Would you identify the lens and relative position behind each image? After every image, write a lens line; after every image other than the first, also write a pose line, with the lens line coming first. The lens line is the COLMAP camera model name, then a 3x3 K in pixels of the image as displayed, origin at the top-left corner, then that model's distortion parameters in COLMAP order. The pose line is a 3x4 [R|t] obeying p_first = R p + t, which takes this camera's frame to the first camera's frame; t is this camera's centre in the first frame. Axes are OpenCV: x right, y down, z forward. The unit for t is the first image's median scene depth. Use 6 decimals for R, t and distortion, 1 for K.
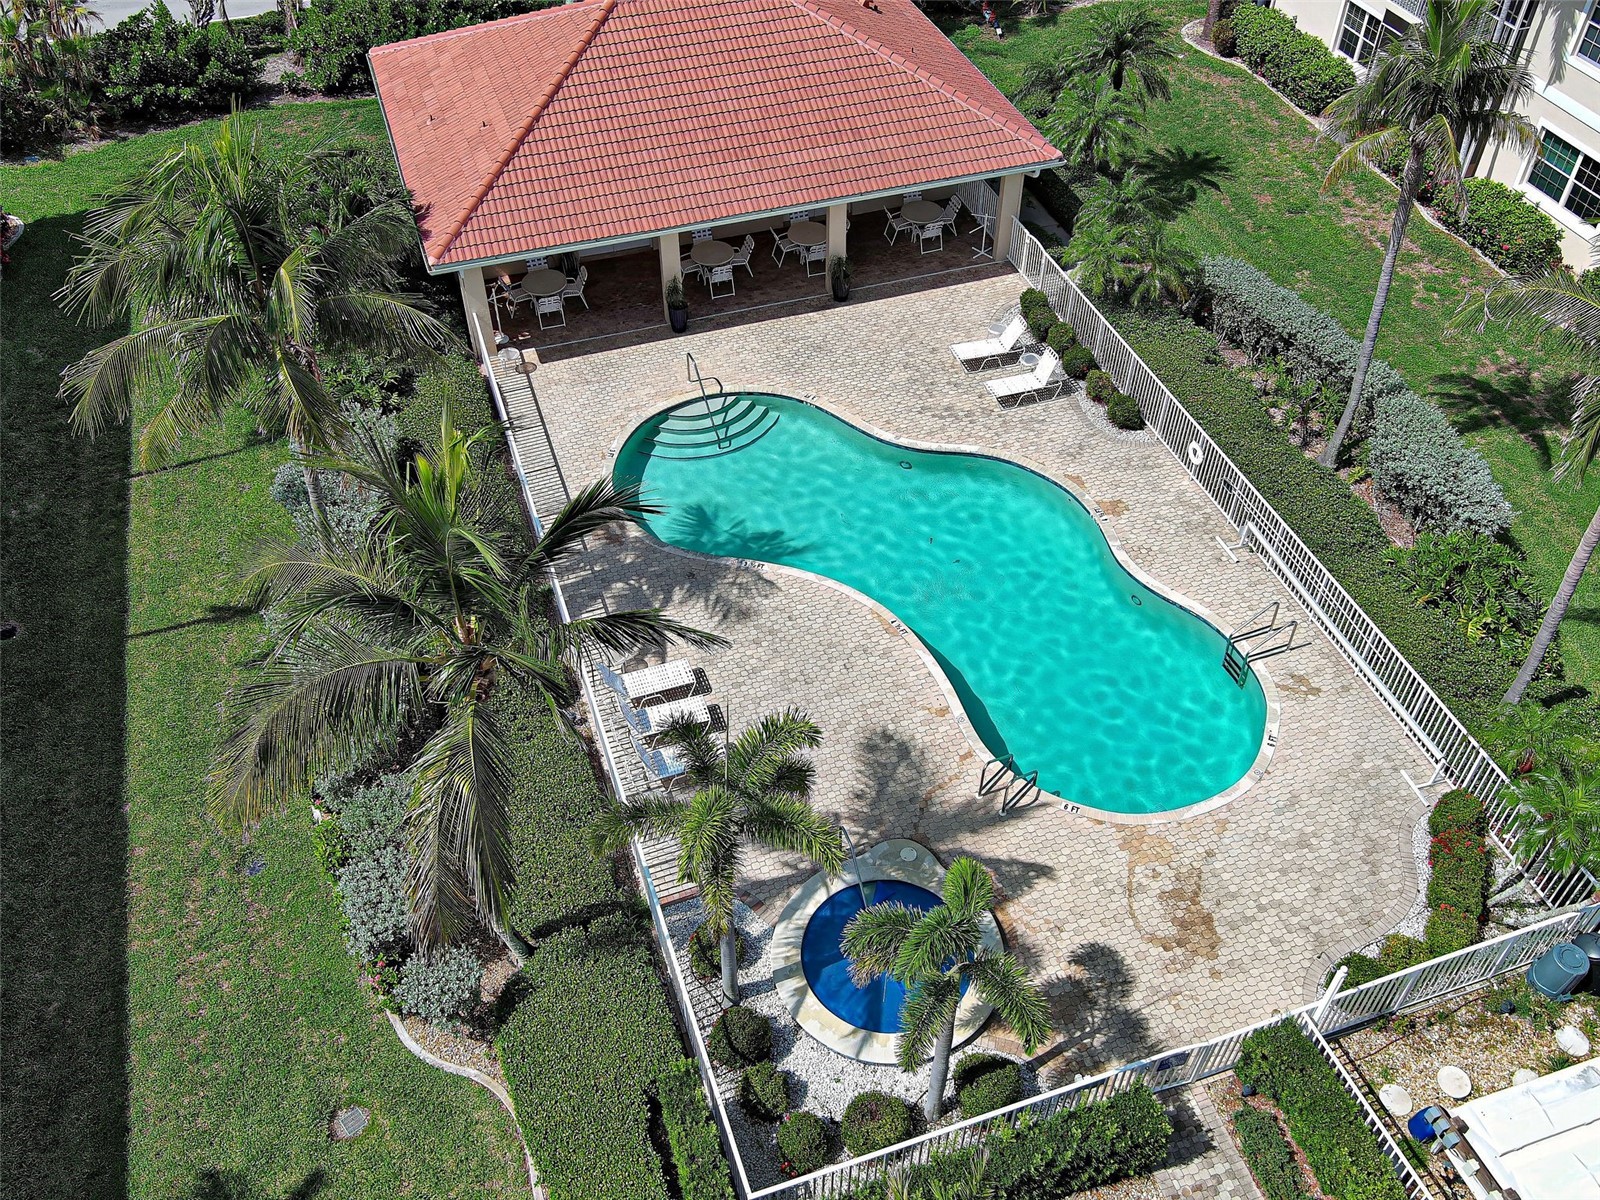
lens RADIAL K [[1378.7, 0, 797.2], [0, 1378.7, 616.3], [0, 0, 1]] dist [0.016754, -0.028120]
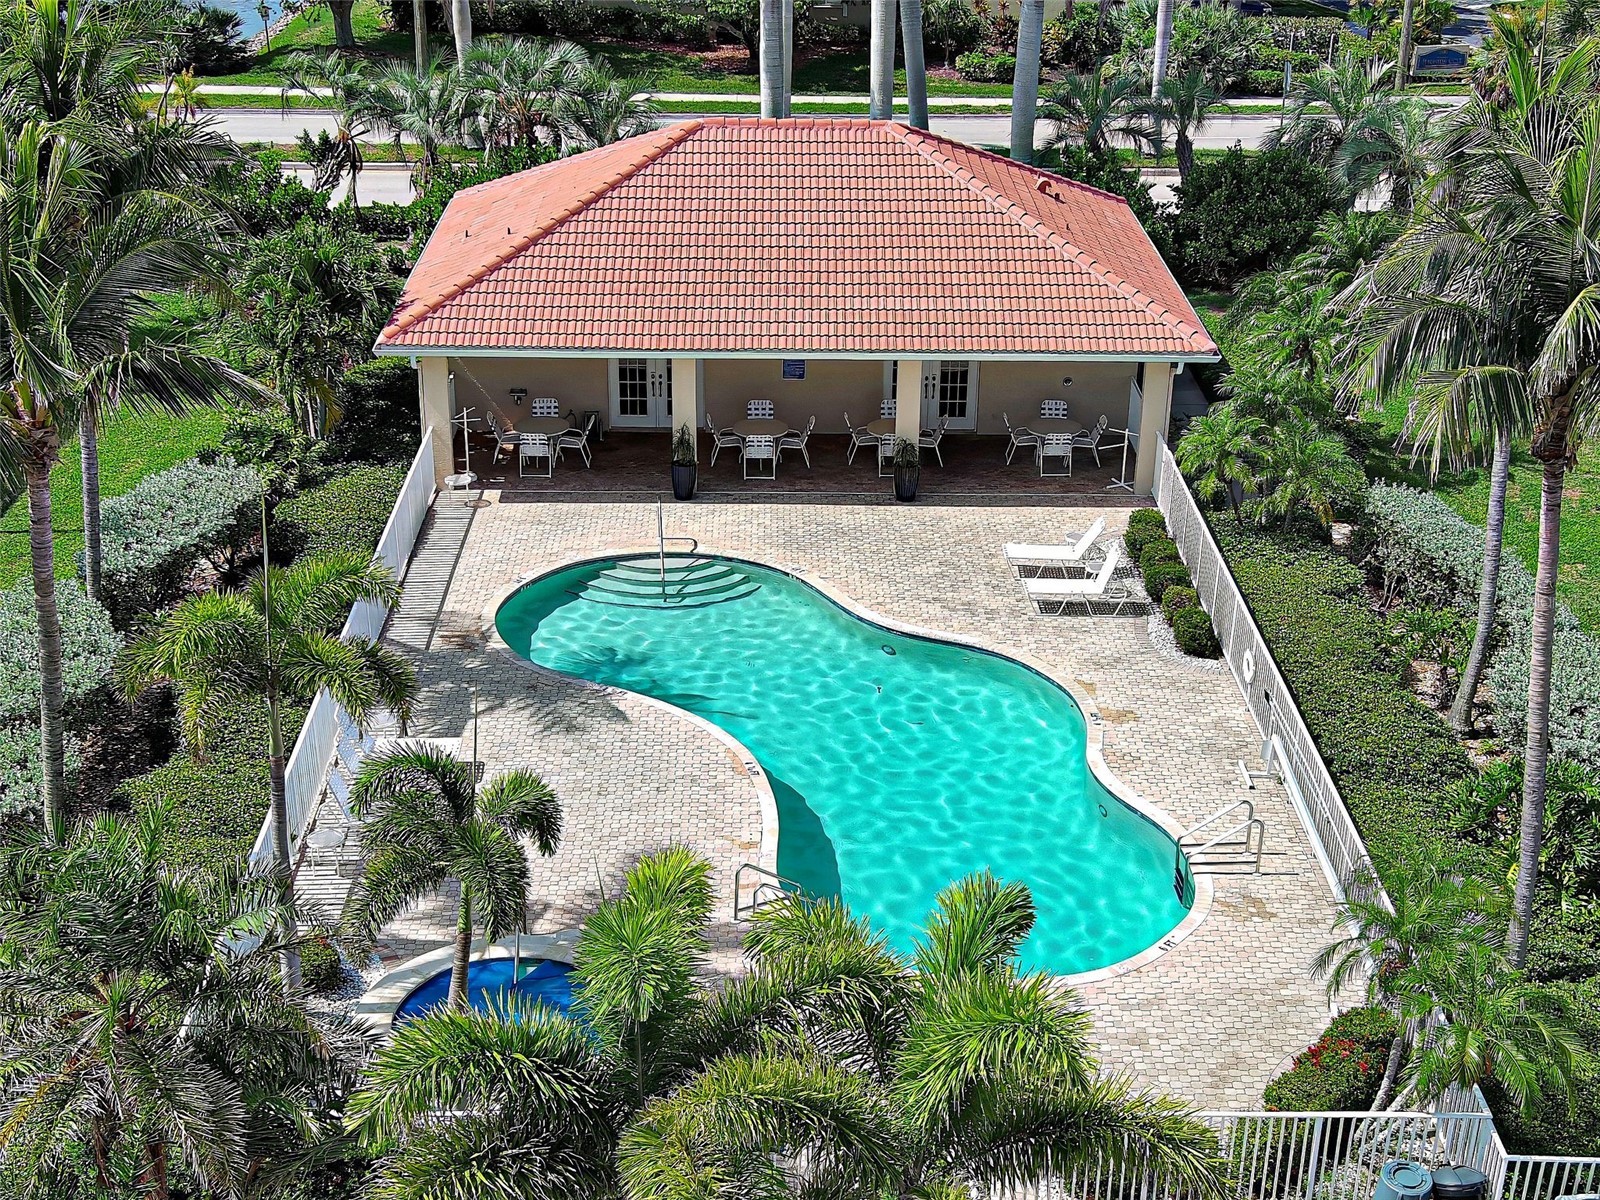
lens RADIAL K [[2197.8, 0, 791.2], [0, 2197.8, 790.6], [0, 0, 1]] dist [0.018228, -0.005939]
pose [[0.951002, 0.156790, -0.266481, 0.344380], [-0.230026, 0.934705, -0.270951, 0.281001], [0.206599, 0.318973, 0.924972, -0.080787]]
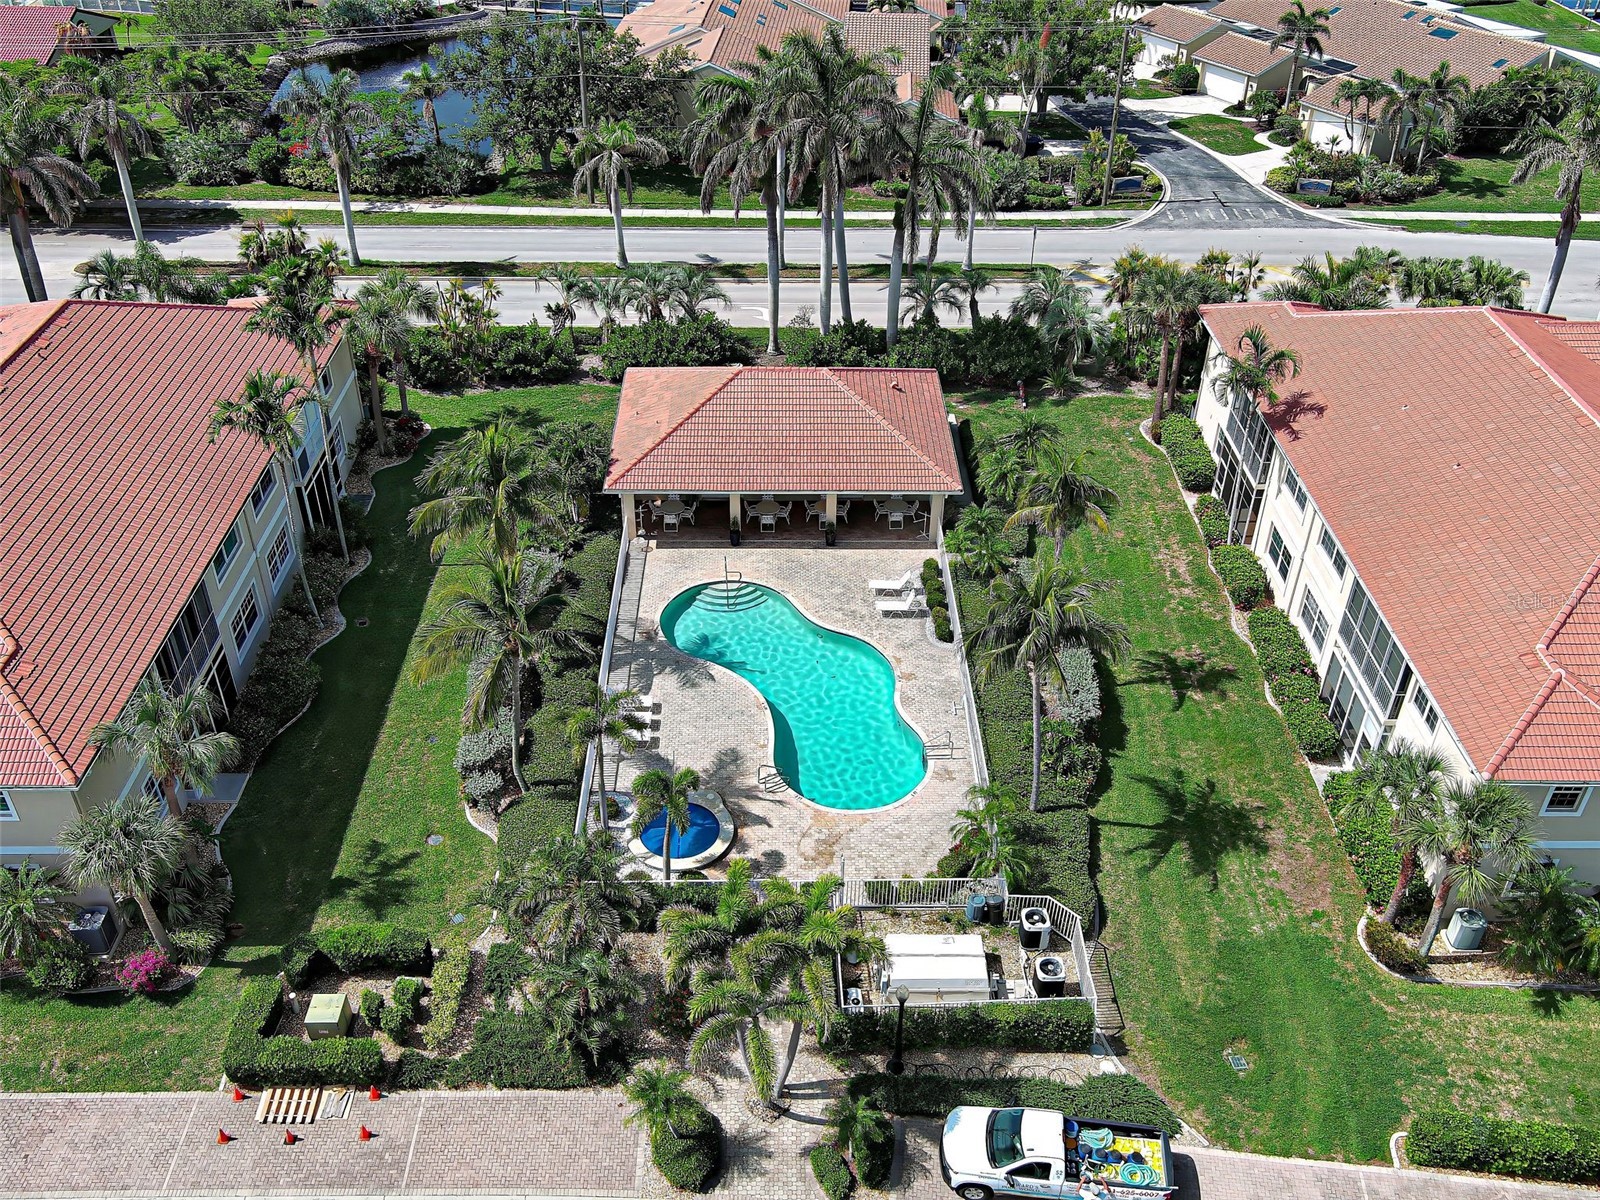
lens RADIAL K [[1378.7, 0, 797.2], [0, 1378.7, 616.3], [0, 0, 1]] dist [0.016754, -0.028120]
pose [[0.952058, 0.189735, -0.239971, 0.466851], [-0.227135, 0.963889, -0.139025, 0.121052], [0.204927, 0.186866, 0.960774, -0.737703]]
